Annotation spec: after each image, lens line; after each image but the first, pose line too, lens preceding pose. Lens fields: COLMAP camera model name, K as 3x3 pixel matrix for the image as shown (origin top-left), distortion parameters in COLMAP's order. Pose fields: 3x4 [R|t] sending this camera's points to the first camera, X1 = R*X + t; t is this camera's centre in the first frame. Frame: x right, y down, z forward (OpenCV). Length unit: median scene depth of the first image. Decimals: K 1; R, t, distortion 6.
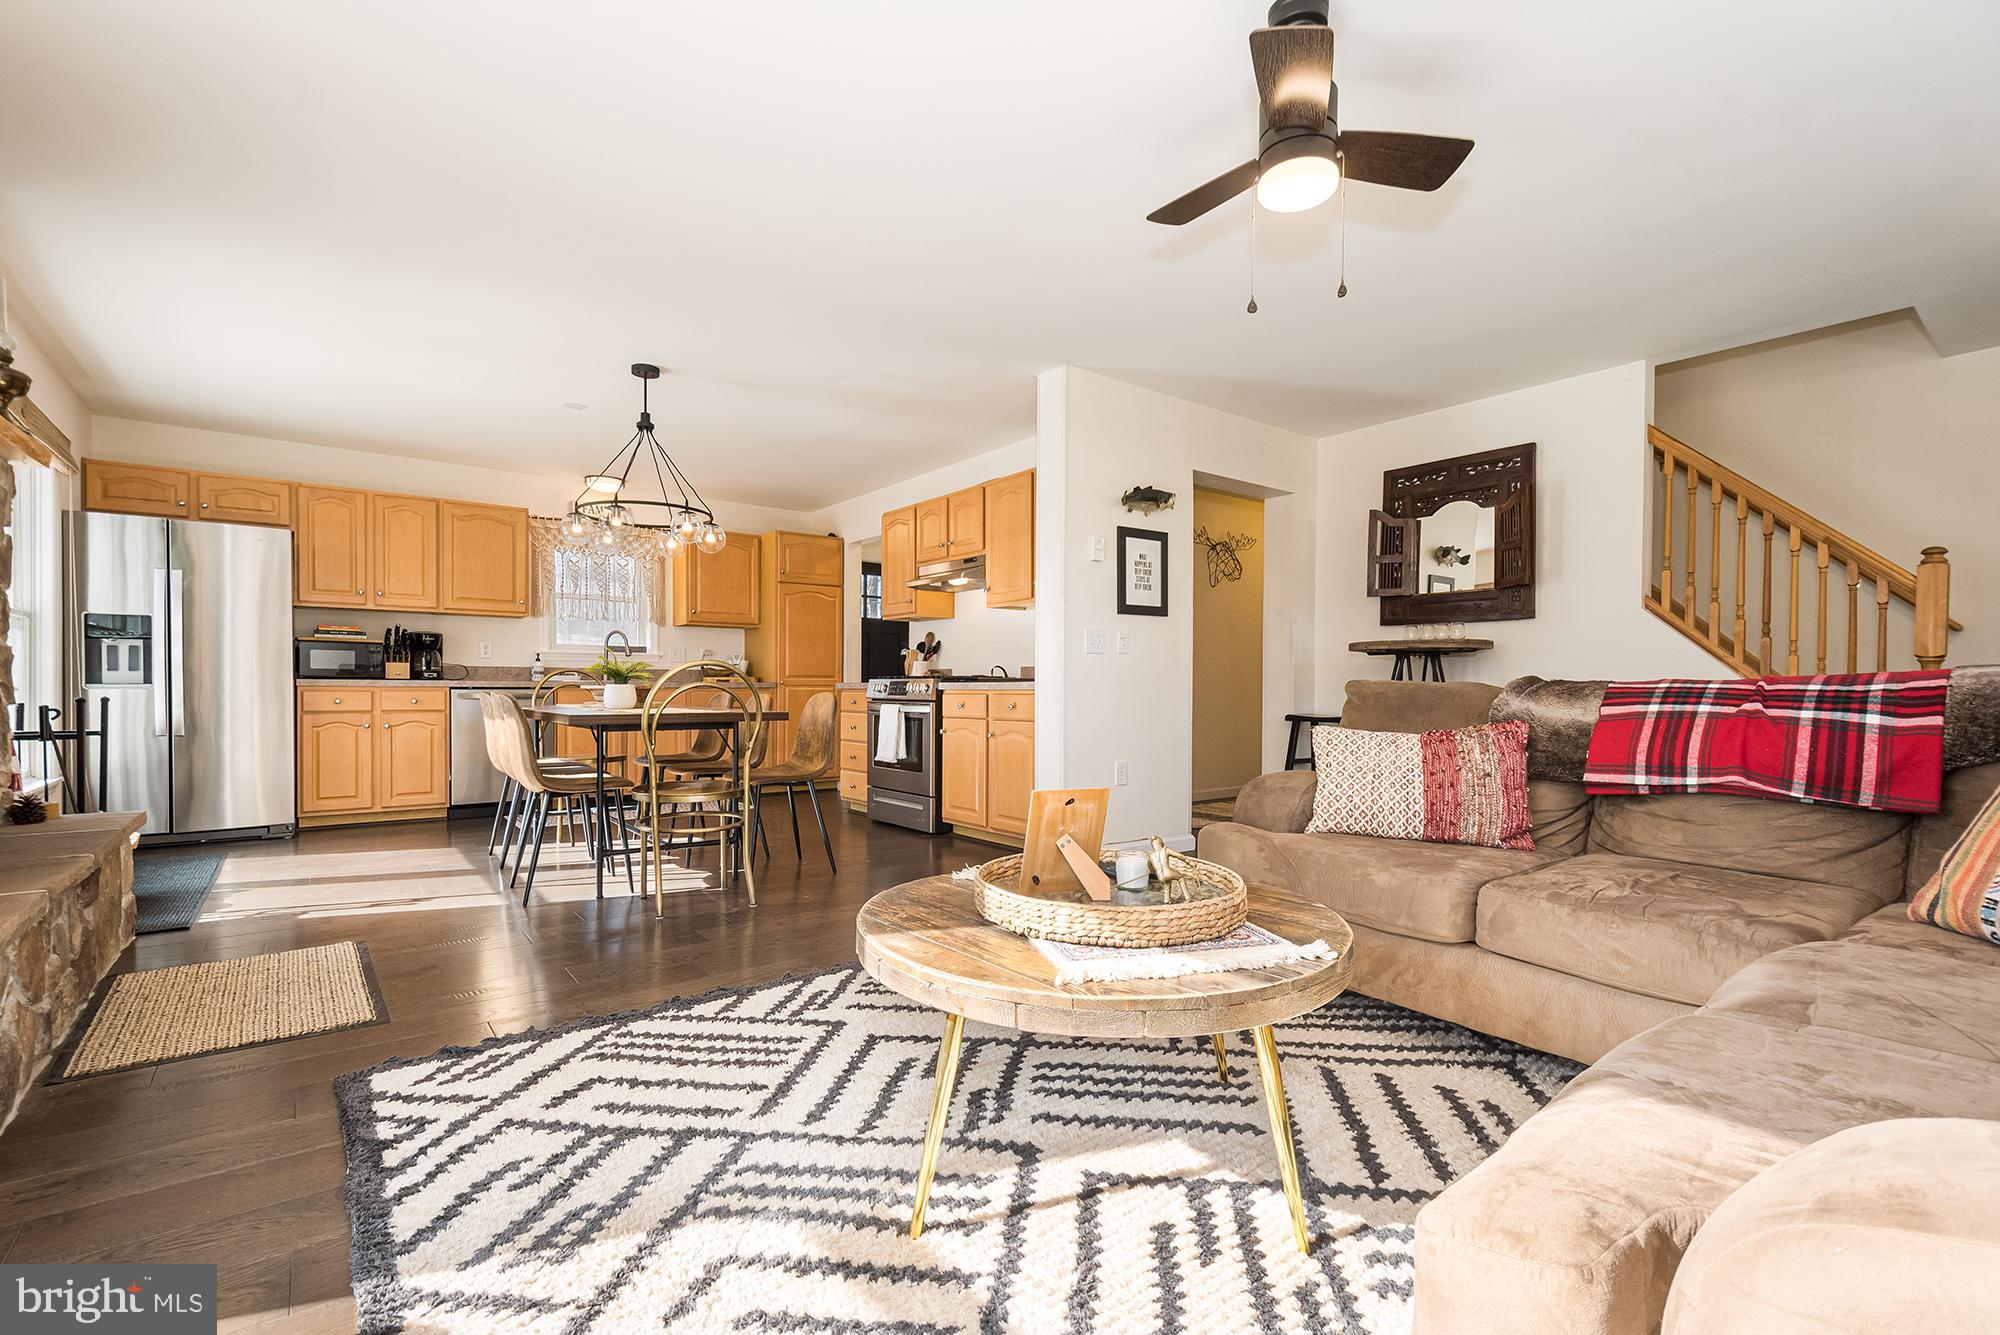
lens RADIAL K [[850.9, 0, 949.5], [0, 850.9, 691.0], [0, 0, 1]] dist [0.000904, -0.000096]
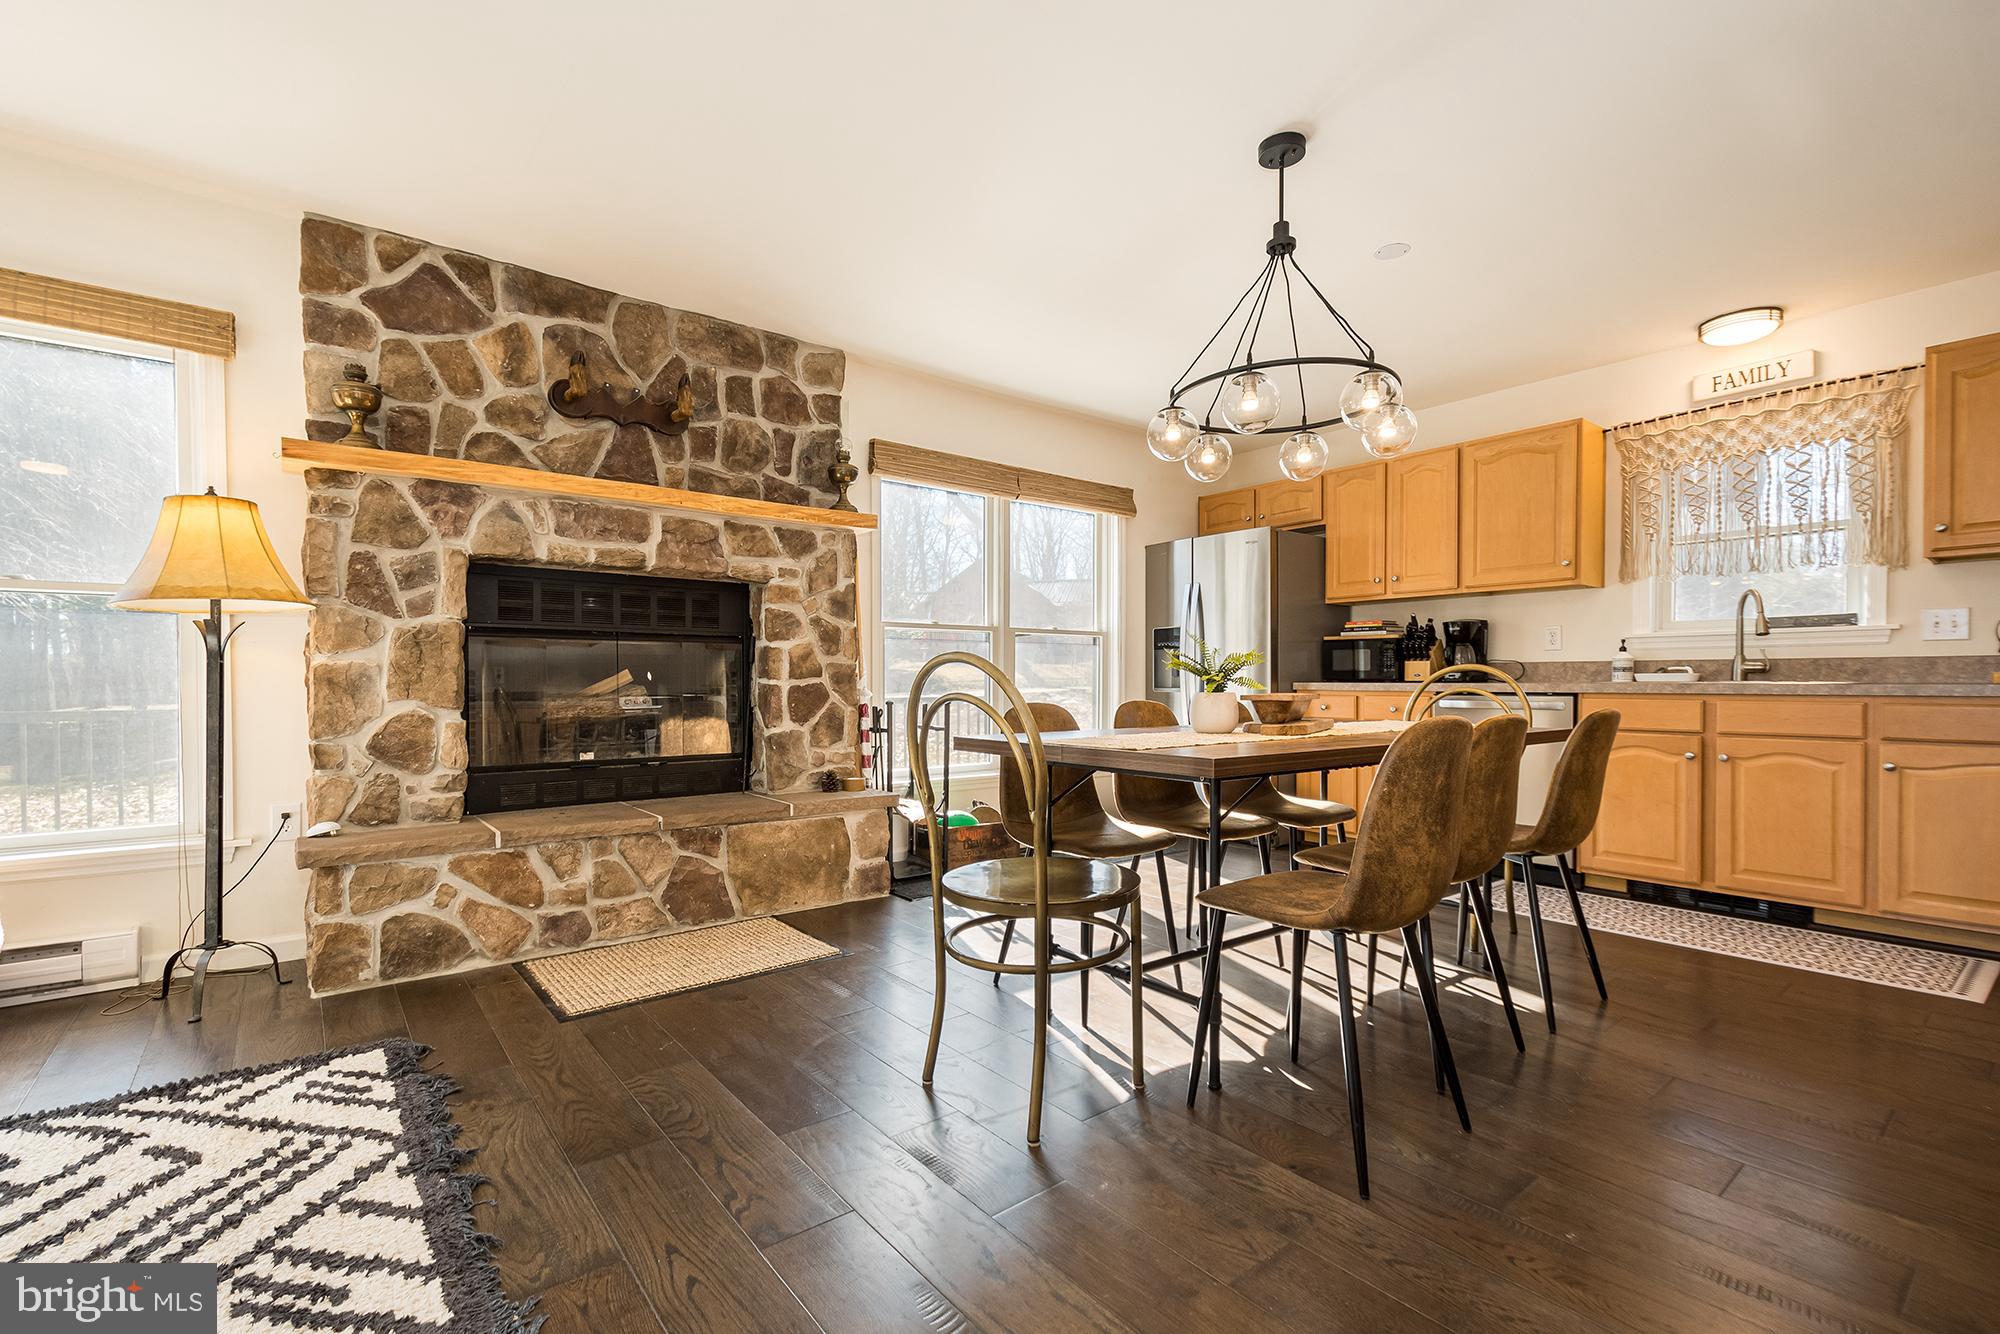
lens RADIAL K [[887.5, 0, 1025.7], [0, 887.5, 690.9], [0, 0, 1]] dist [0.010427, -0.000356]
pose [[0.061848, 0.007669, -0.998056, 0.239862], [-0.004137, 0.999964, 0.007428, -0.013034], [0.998077, 0.003670, 0.061877, 0.789550]]
